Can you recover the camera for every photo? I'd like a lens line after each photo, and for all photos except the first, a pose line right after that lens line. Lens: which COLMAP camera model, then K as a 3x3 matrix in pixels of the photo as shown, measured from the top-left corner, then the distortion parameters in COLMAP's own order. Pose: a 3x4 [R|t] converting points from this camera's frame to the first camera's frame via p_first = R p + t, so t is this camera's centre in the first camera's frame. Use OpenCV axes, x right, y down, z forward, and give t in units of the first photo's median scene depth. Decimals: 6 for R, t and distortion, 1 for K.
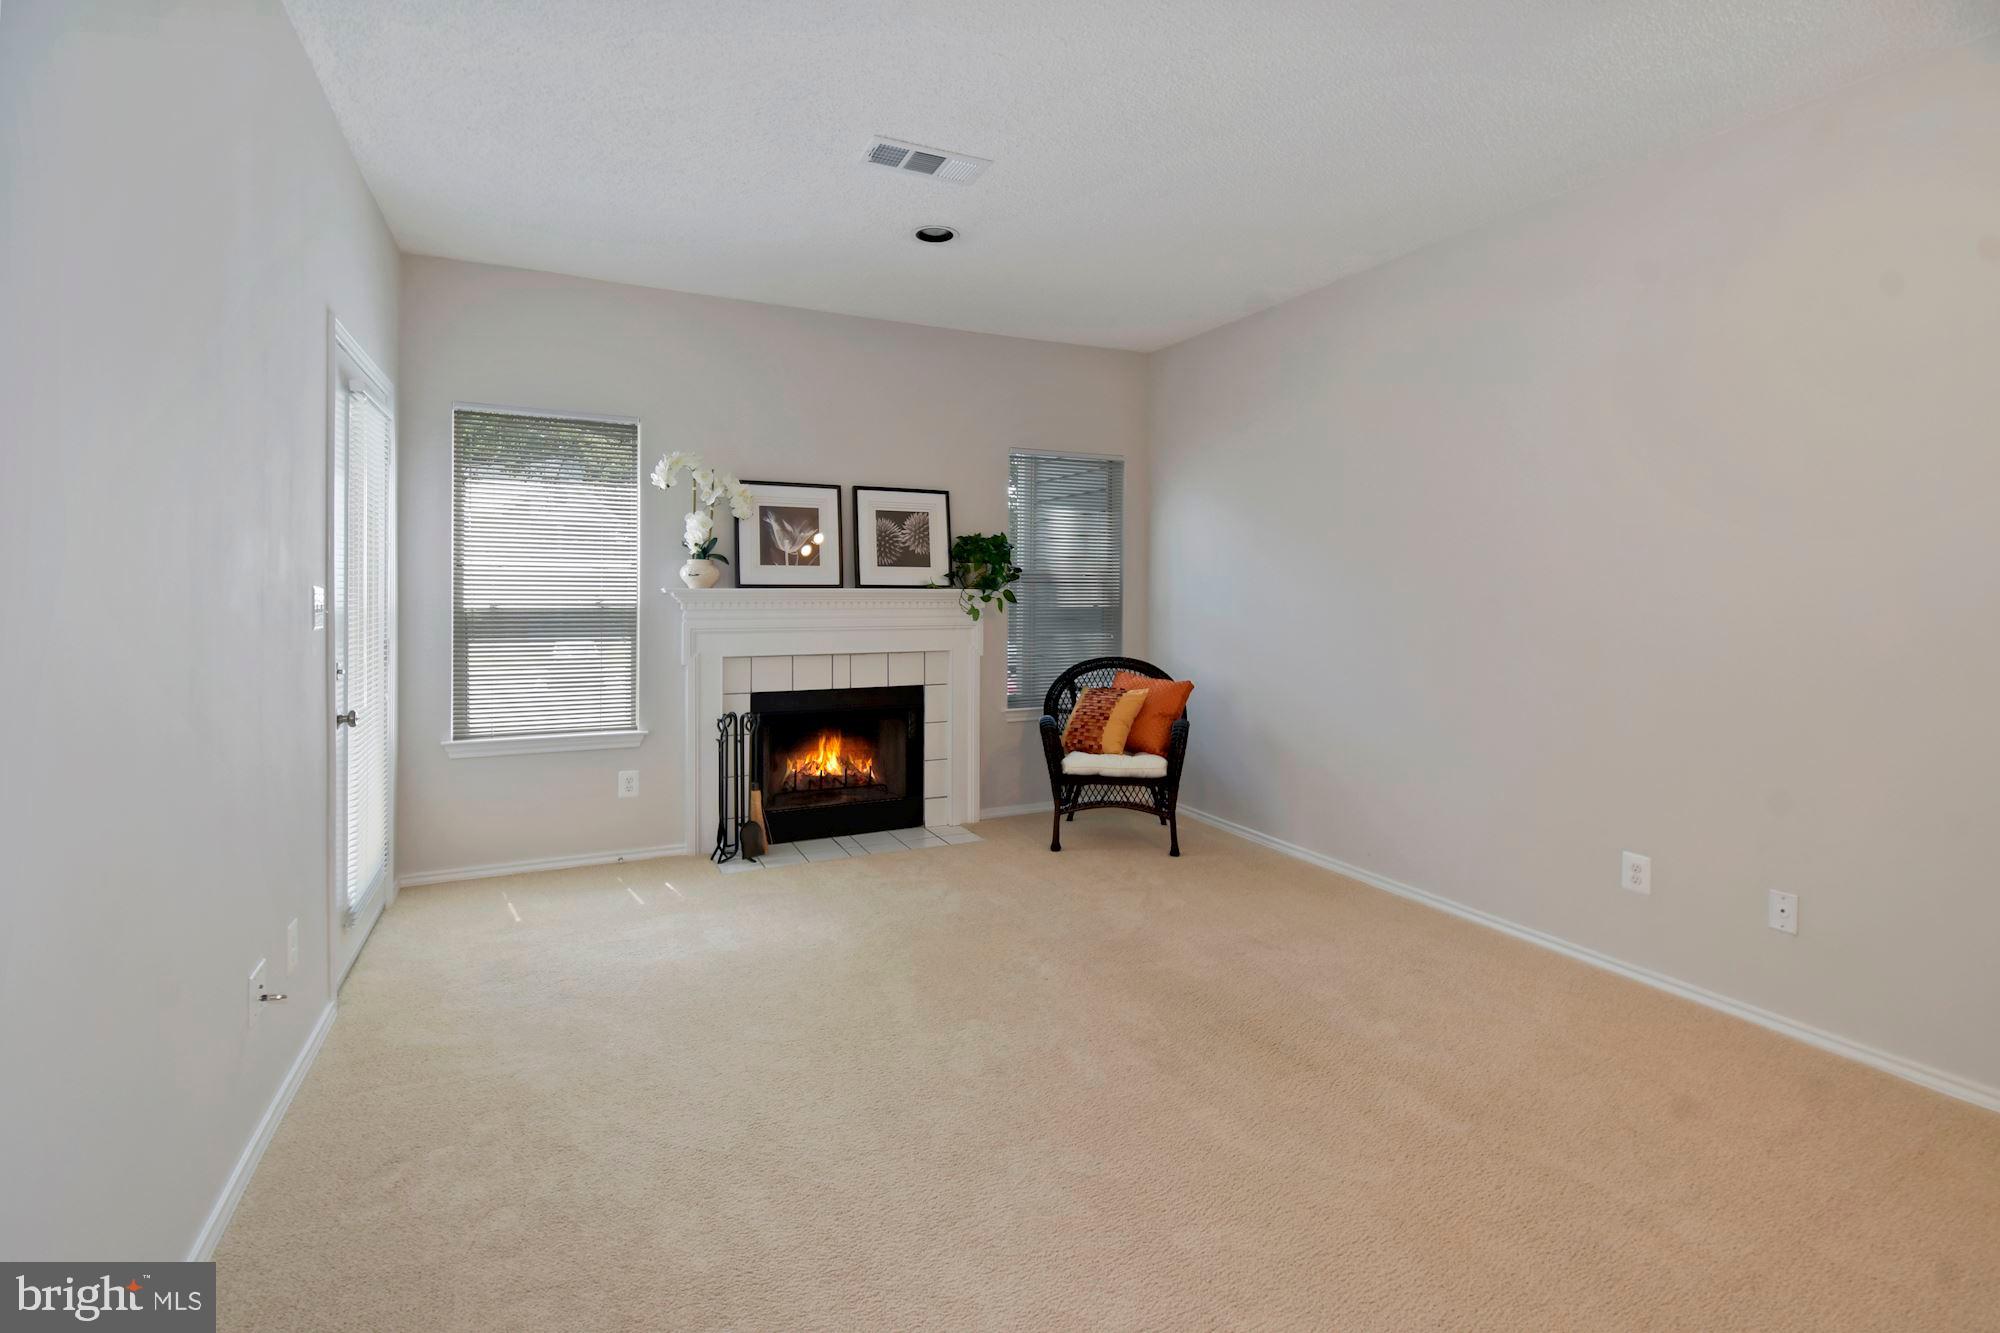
lens RADIAL K [[872.2, 0, 995.1], [0, 872.2, 591.4], [0, 0, 1]] dist [0.029295, -0.017179]
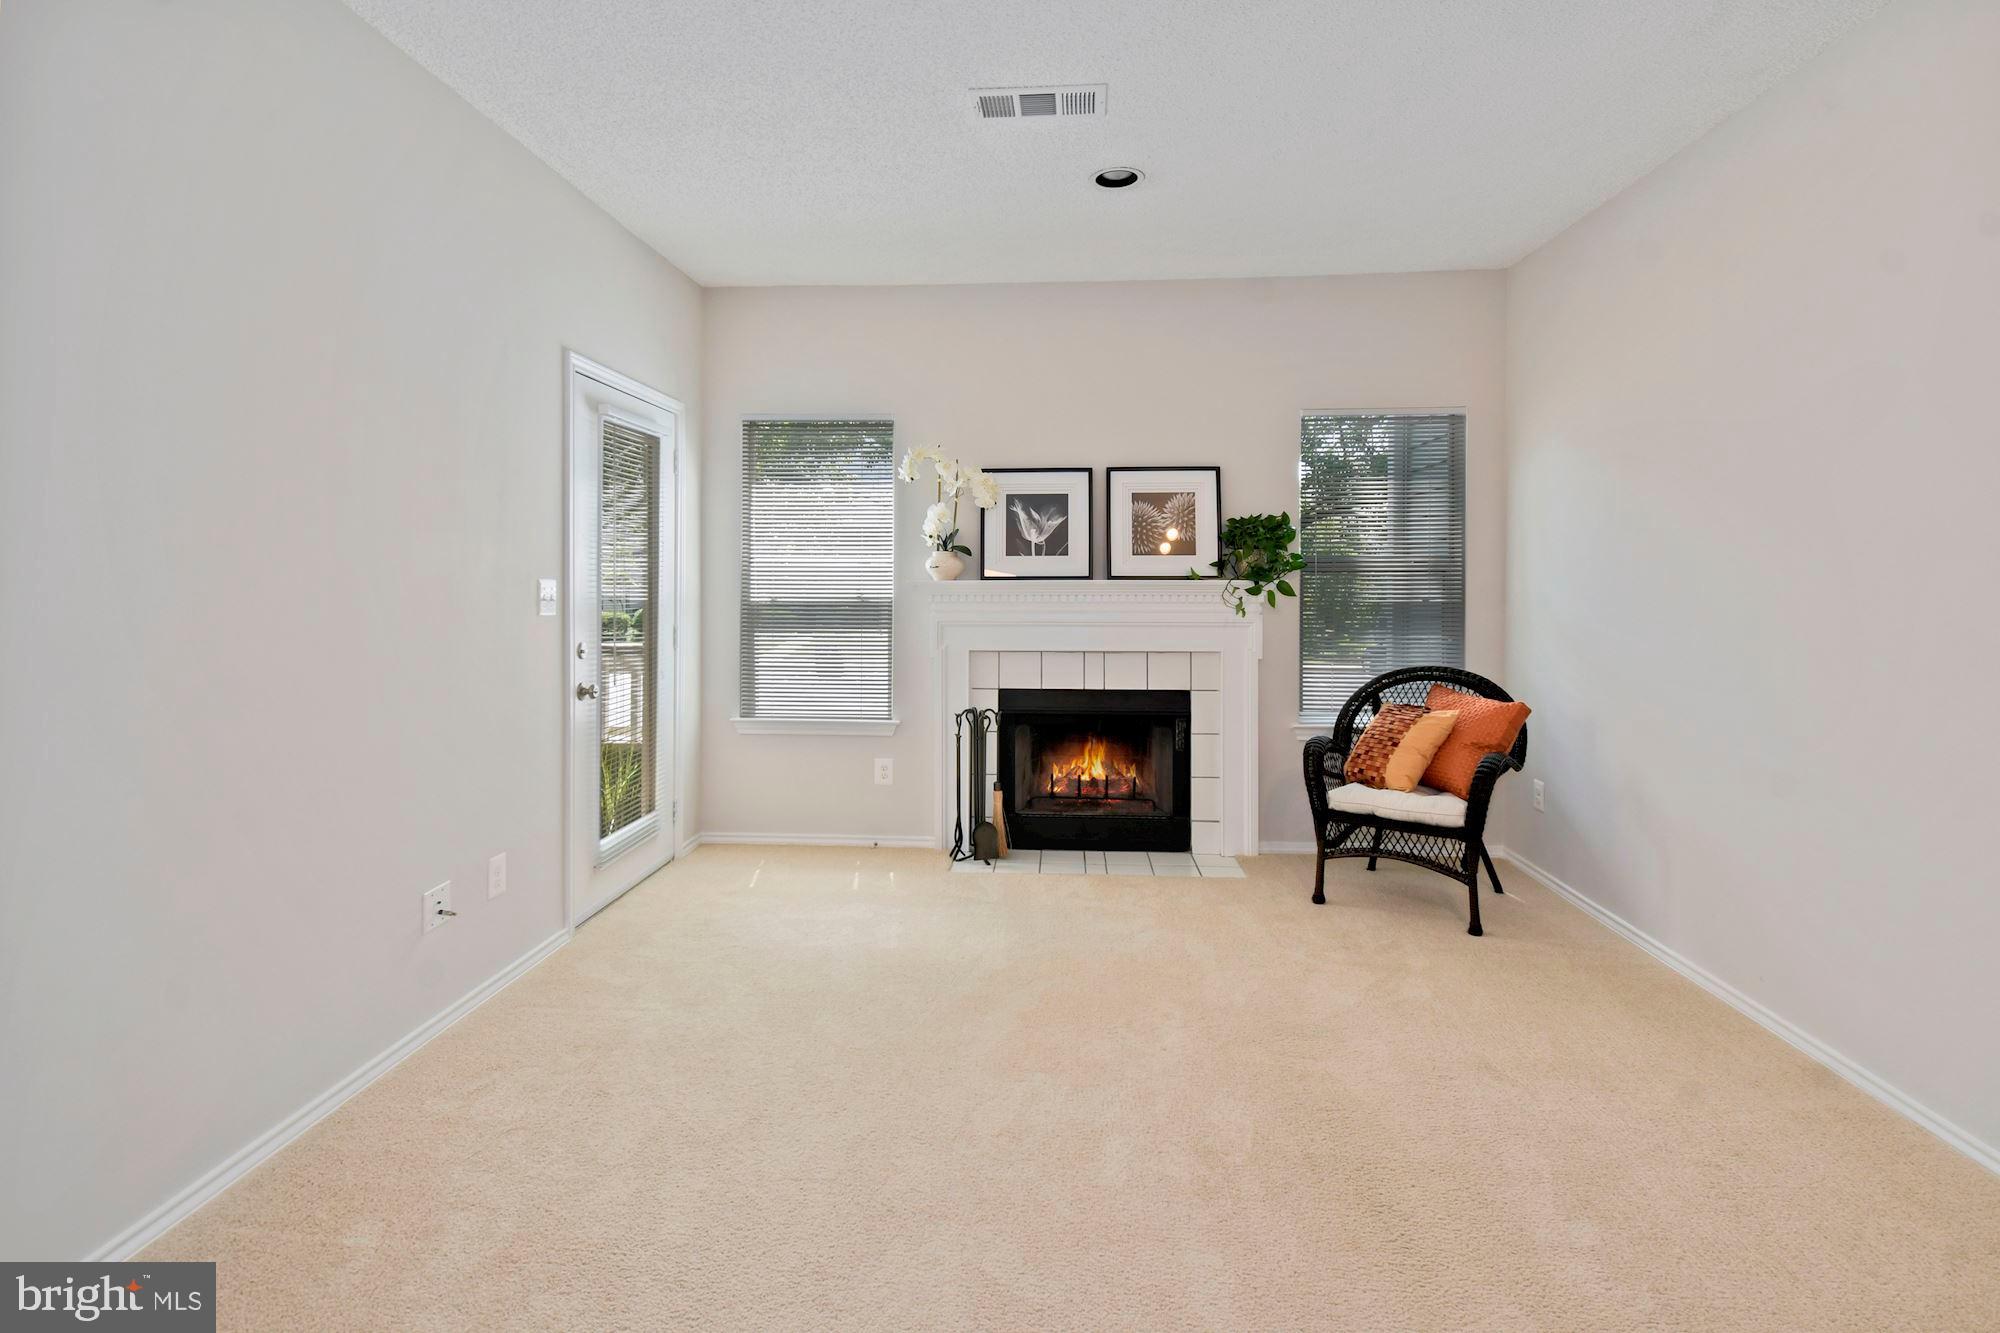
lens RADIAL K [[950.3, 0, 1030.2], [0, 950.3, 579.5], [0, 0, 1]] dist [0.011540, -0.000055]
pose [[0.882424, -0.004989, -0.470428, 0.242841], [0.002764, 0.999981, -0.005421, 0.001181], [0.470447, 0.003483, 0.882422, 0.092390]]
